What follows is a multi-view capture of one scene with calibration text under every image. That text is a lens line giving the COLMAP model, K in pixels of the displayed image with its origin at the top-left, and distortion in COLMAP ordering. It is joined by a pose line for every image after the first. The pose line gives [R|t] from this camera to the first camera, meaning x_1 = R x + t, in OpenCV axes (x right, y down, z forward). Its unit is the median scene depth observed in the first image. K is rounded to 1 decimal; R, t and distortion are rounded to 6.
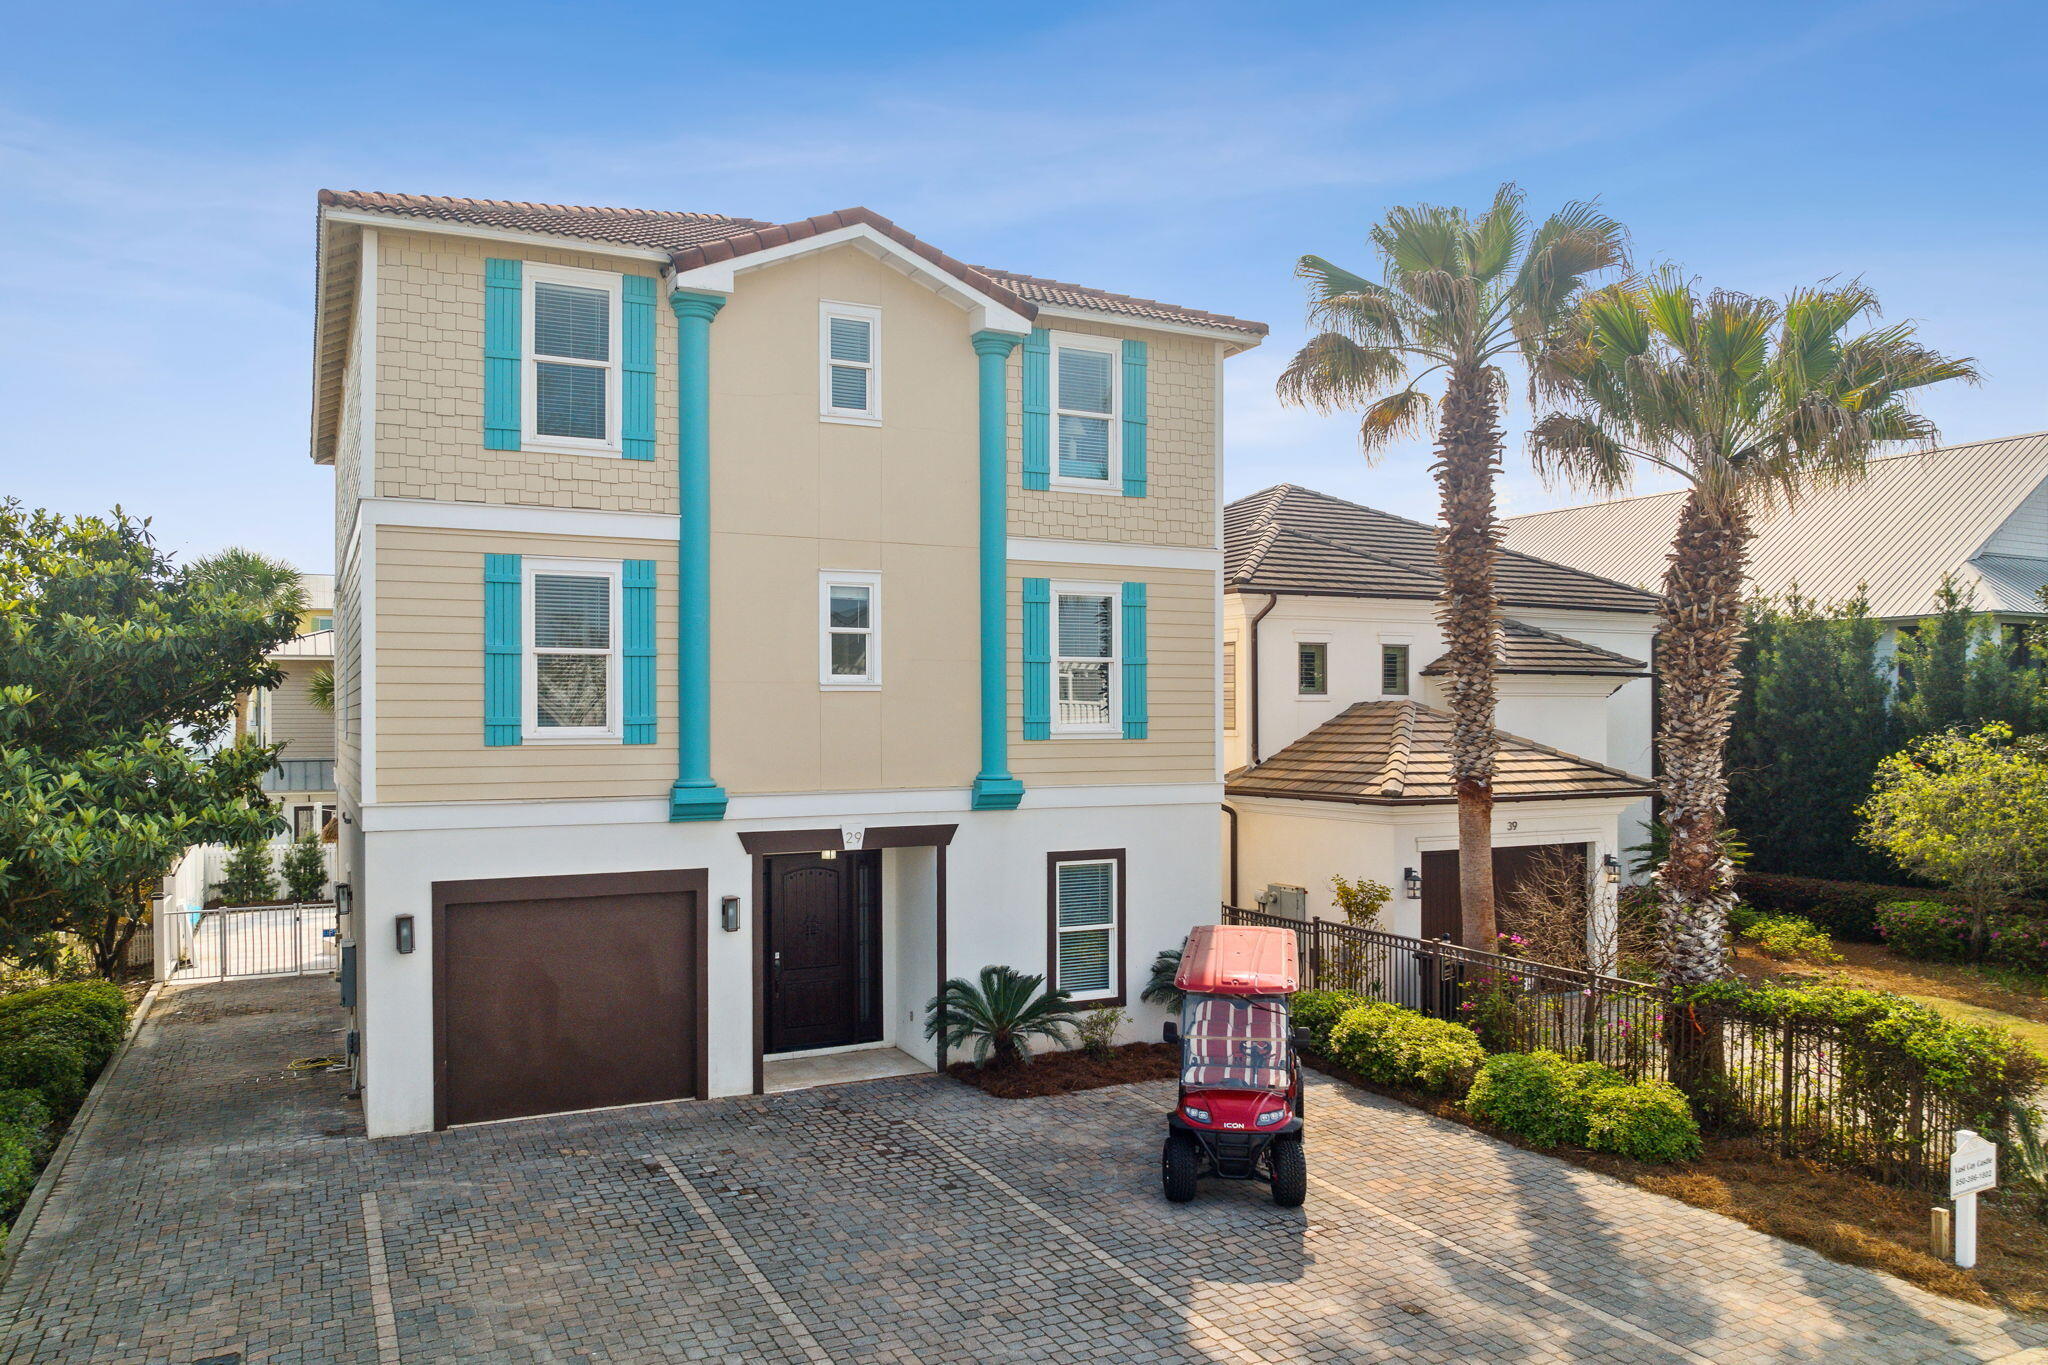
lens RADIAL K [[1444.9, 0, 1024.8], [0, 1444.9, 697.7], [0, 0, 1]] dist [-0.027011, -0.020734]
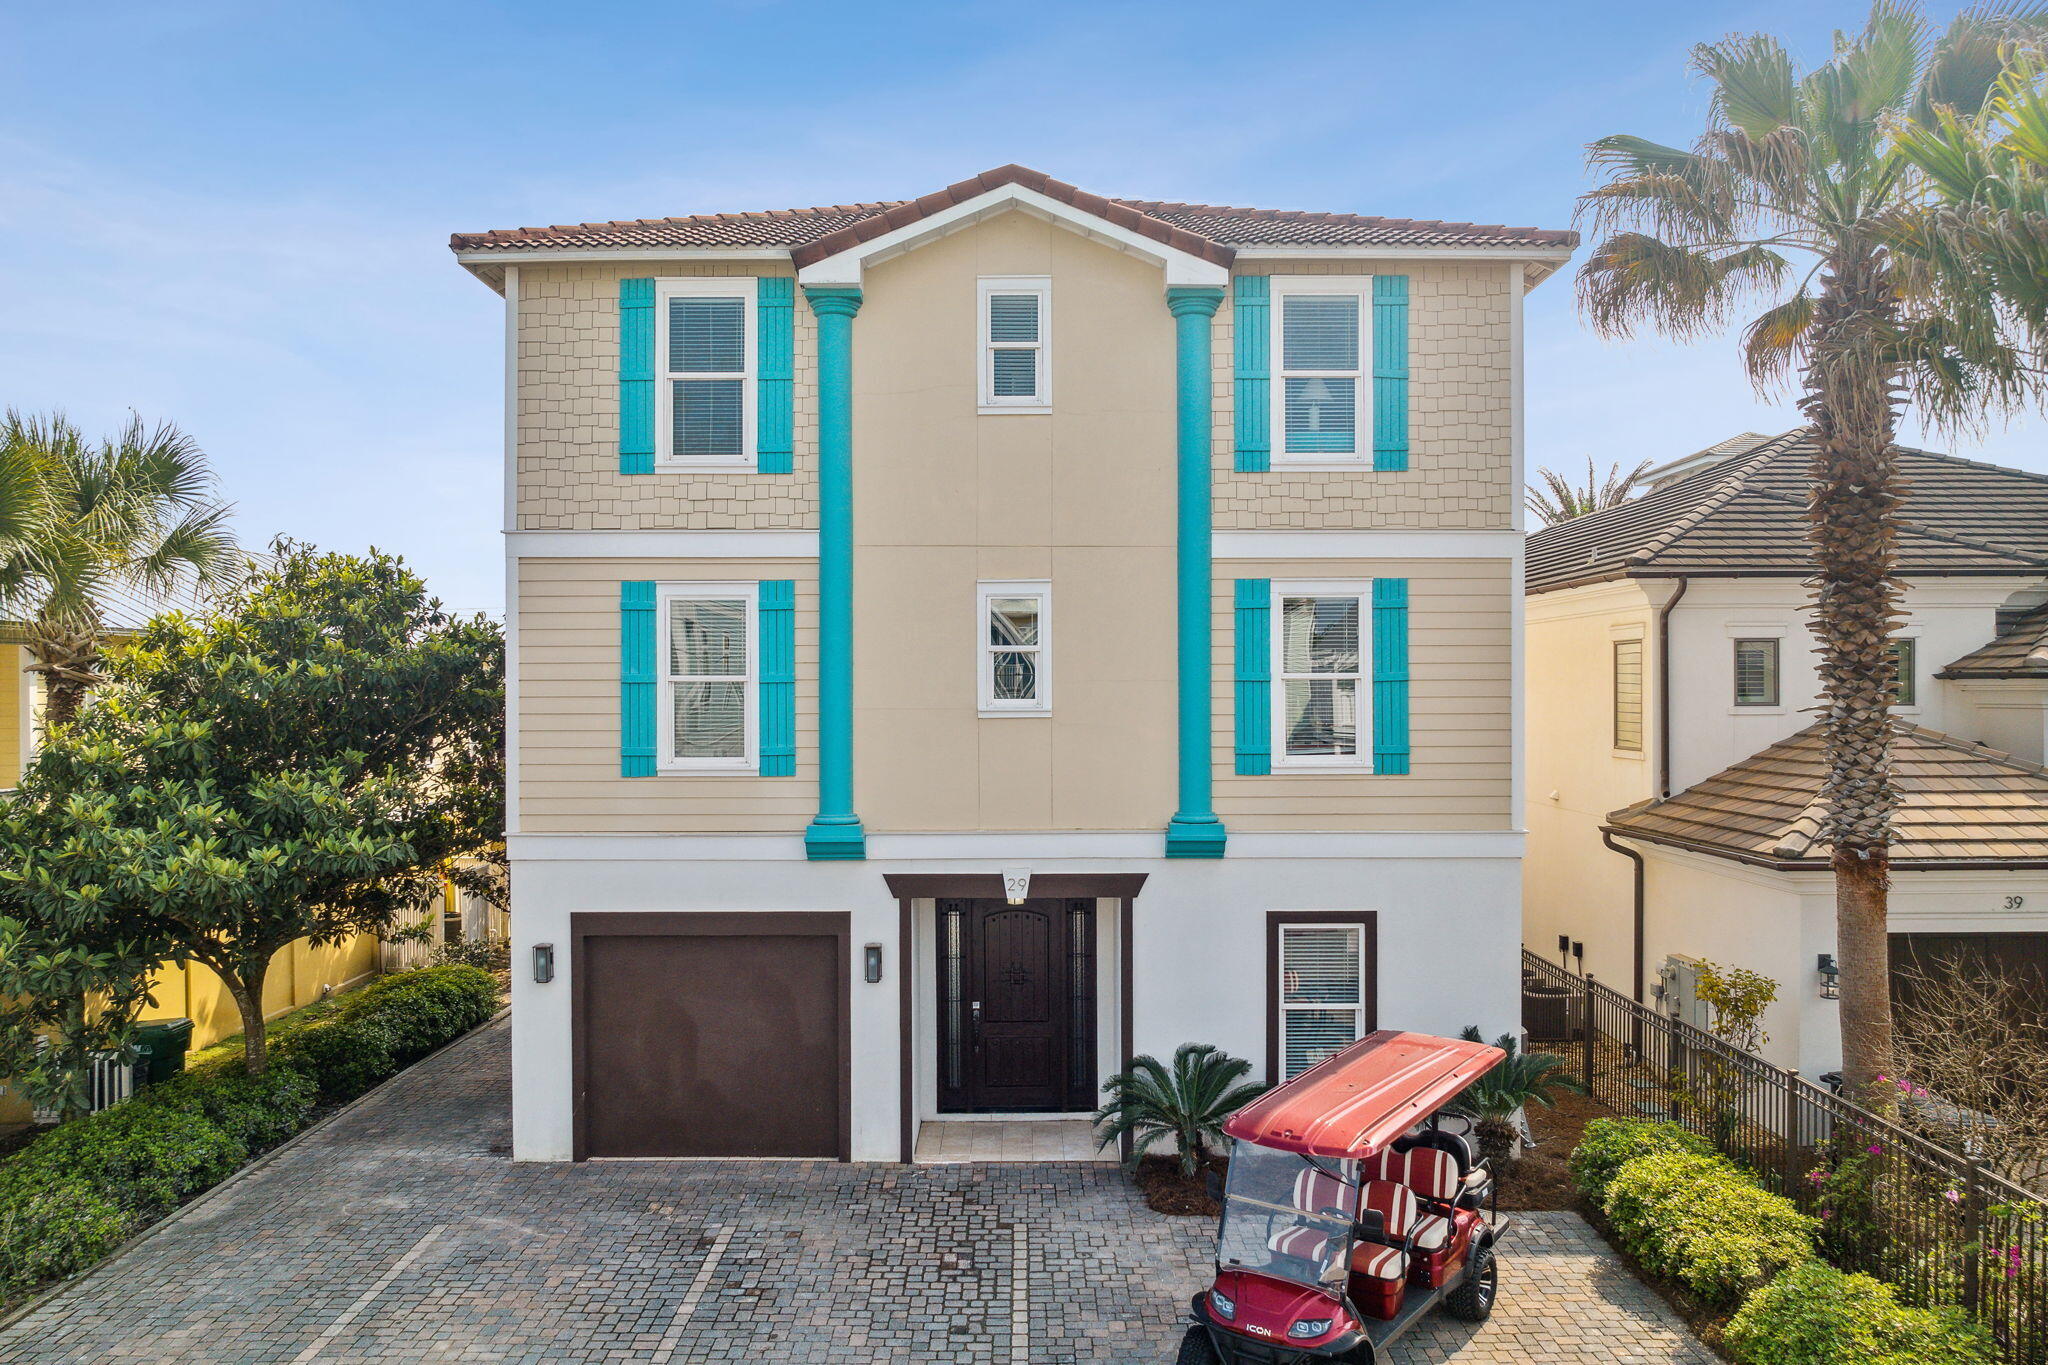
lens RADIAL K [[1444.9, 0, 1019.3], [0, 1444.9, 679.7], [0, 0, 1]] dist [-0.027011, -0.020734]
pose [[0.893288, -0.003582, -0.449471, 0.278744], [0.006226, 0.999971, 0.004406, -0.031869], [0.449442, -0.006734, 0.893284, 0.217571]]
